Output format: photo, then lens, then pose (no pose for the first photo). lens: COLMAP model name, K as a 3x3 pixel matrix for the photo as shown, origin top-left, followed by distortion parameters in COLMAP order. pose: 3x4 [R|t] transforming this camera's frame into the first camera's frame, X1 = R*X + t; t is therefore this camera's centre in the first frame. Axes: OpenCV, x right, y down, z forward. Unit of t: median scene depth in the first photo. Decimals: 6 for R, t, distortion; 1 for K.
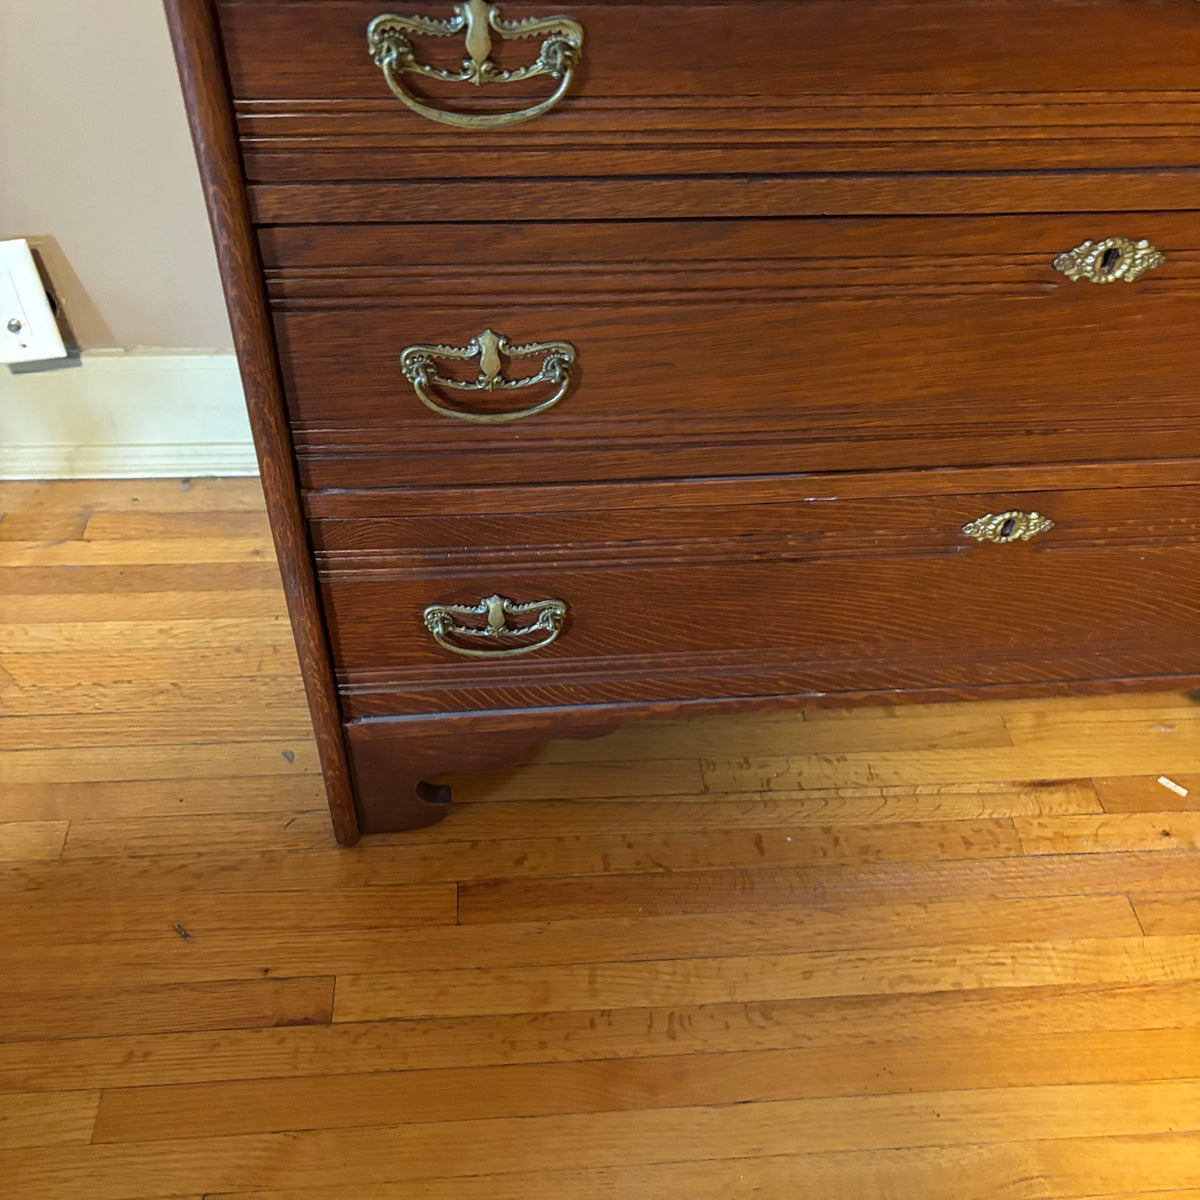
lens RADIAL K [[1220.2, 0, 605.6], [0, 1220.2, 591.8], [0, 0, 1]] dist [0.027050, 0.000000]
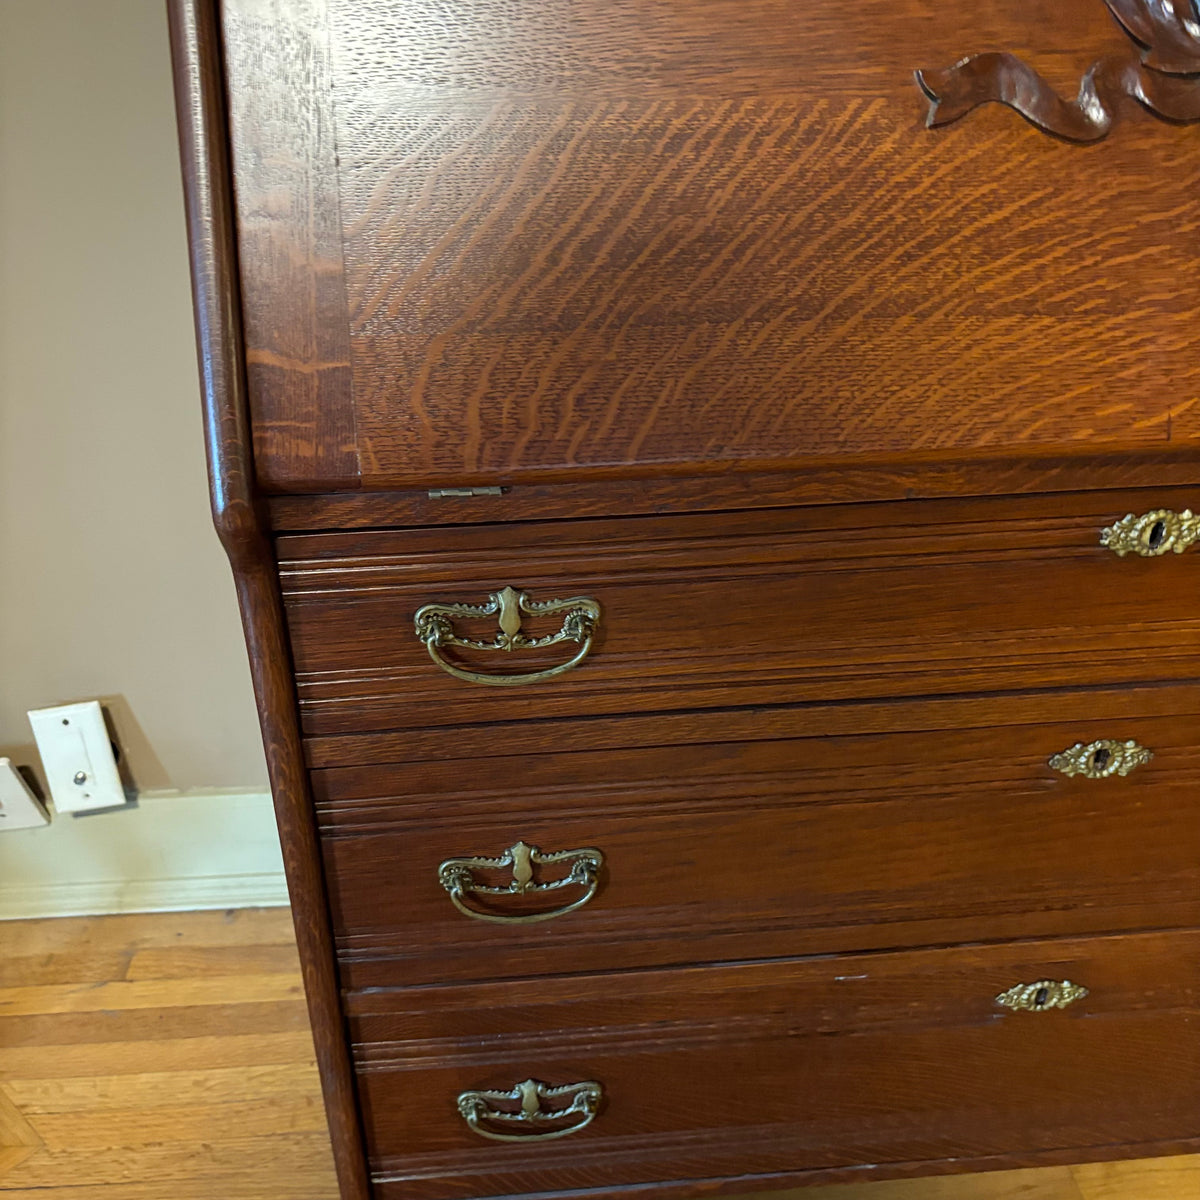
lens RADIAL K [[1220.2, 0, 596.1], [0, 1220.2, 578.5], [0, 0, 1]] dist [0.027050, 0.000000]
pose [[0.998782, -0.034879, -0.034905, 0.013477], [0.024245, 0.962972, -0.268508, -0.130324], [0.042978, 0.267334, 0.962645, -0.076366]]
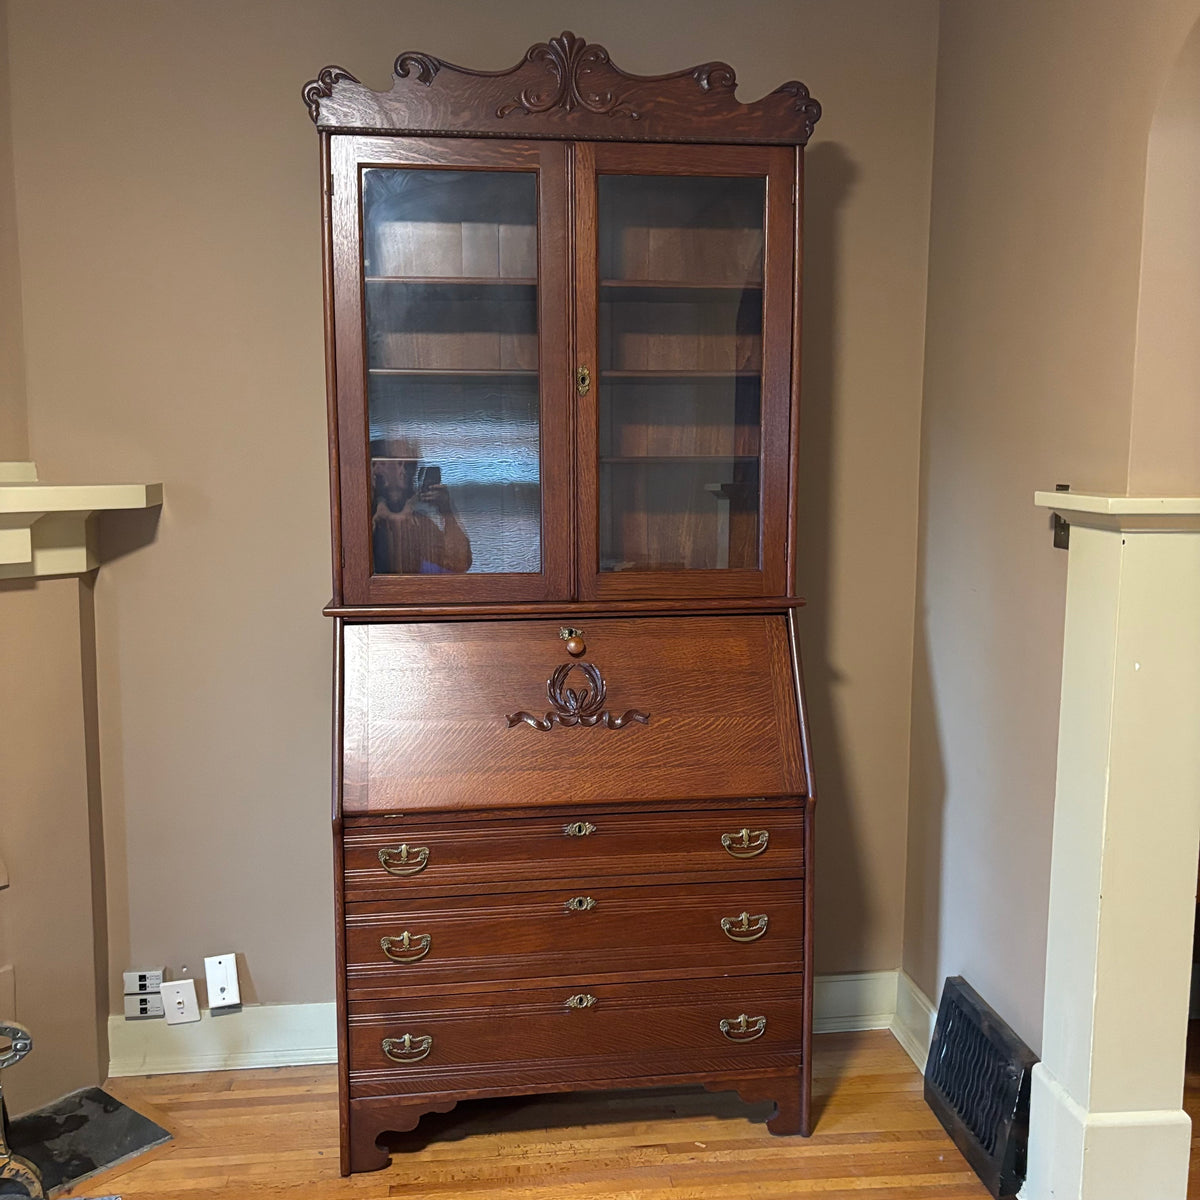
lens RADIAL K [[1220.2, 0, 610.8], [0, 1220.2, 599.9], [0, 0, 1]] dist [0.027050, 0.000000]
pose [[0.998082, -0.050305, 0.036067, 0.369761], [0.061746, 0.768334, -0.637064, 1.194584], [0.004336, 0.638069, 0.769967, -2.080583]]
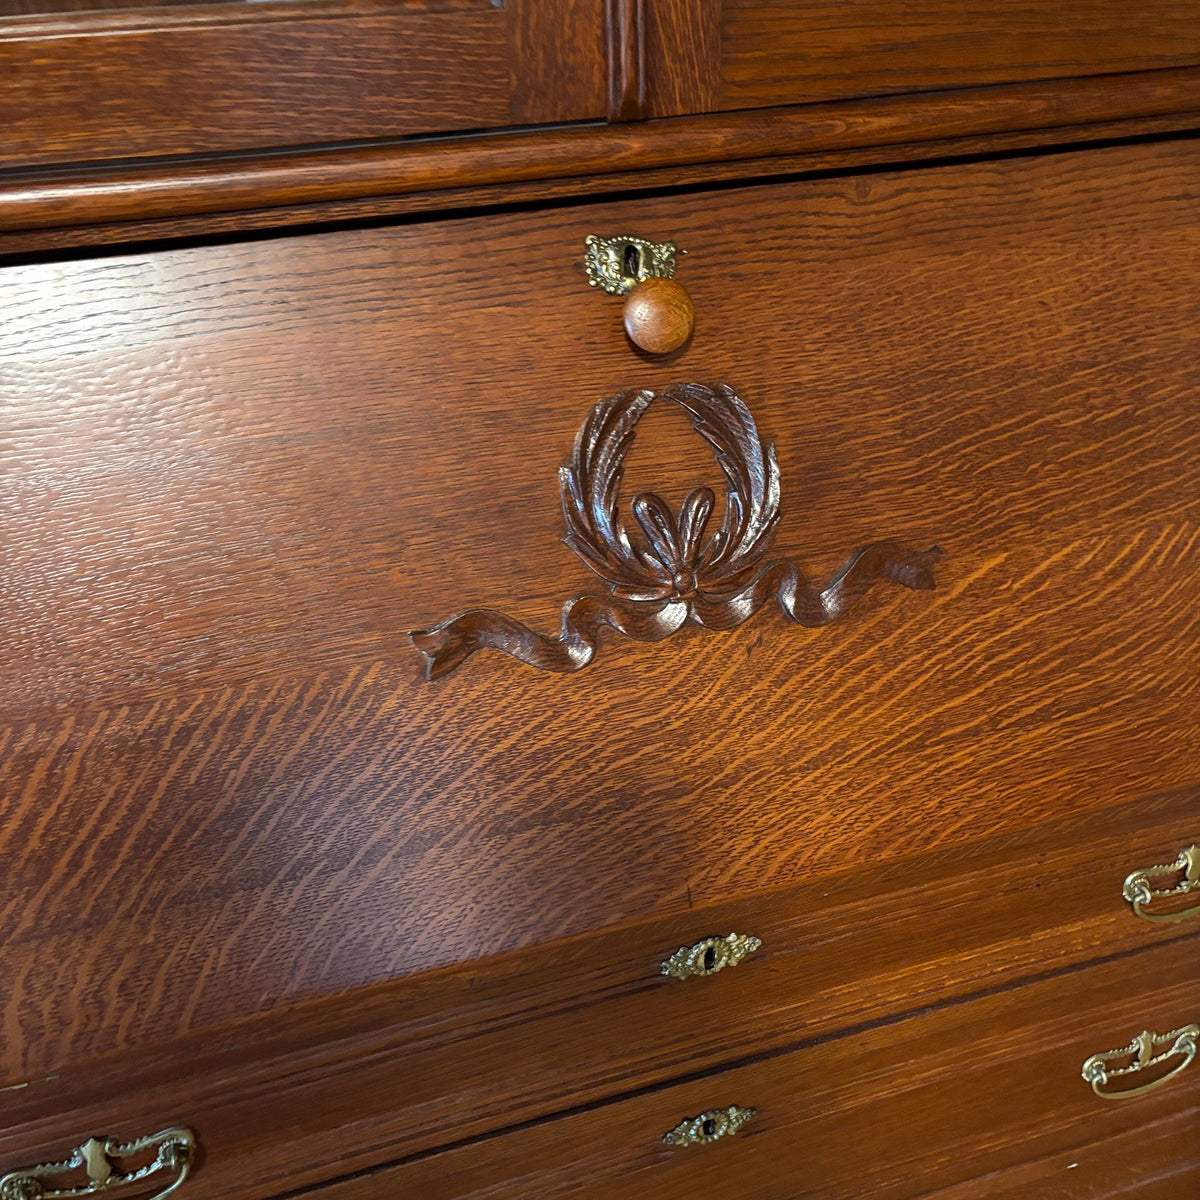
lens RADIAL K [[1220.2, 0, 590.5], [0, 1220.2, 601.8], [0, 0, 1]] dist [0.027050, 0.000000]
pose [[0.979252, -0.162885, 0.120553, 0.216273], [0.189572, 0.946553, -0.260959, -0.410283], [-0.071604, 0.278398, 0.957793, -0.213081]]
